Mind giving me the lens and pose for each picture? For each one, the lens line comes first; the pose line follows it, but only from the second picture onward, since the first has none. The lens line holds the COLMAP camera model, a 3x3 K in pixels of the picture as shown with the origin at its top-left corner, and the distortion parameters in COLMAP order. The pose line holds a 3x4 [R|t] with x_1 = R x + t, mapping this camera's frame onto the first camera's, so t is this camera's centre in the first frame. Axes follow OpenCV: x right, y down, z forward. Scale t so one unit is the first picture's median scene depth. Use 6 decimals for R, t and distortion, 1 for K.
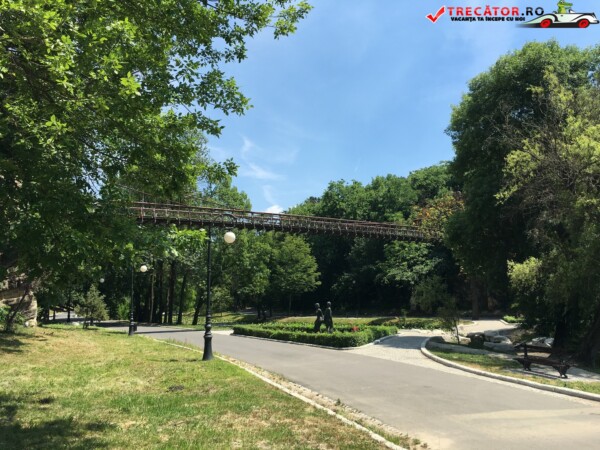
lens RADIAL K [[507.9, 0, 299.8], [0, 507.9, 223.4], [0, 0, 1]] dist [0.071457, -0.092753]
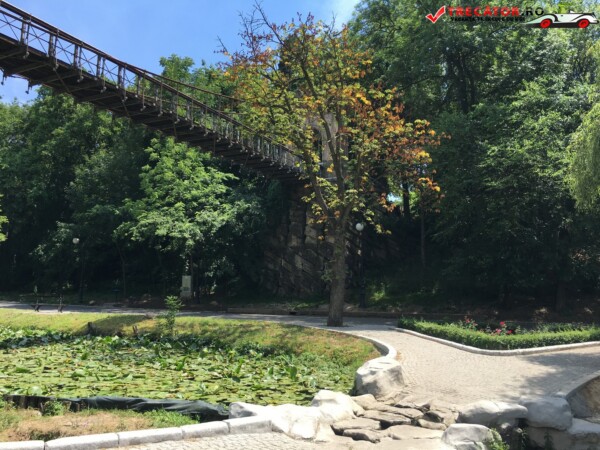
lens RADIAL K [[507.9, 0, 301.7], [0, 507.9, 224.4], [0, 0, 1]] dist [0.071457, -0.092753]
pose [[0.902547, 0.098860, 0.419089, 0.107978], [-0.109419, 0.993995, 0.001169, 0.084550], [-0.416457, -0.046912, 0.907944, 0.503659]]
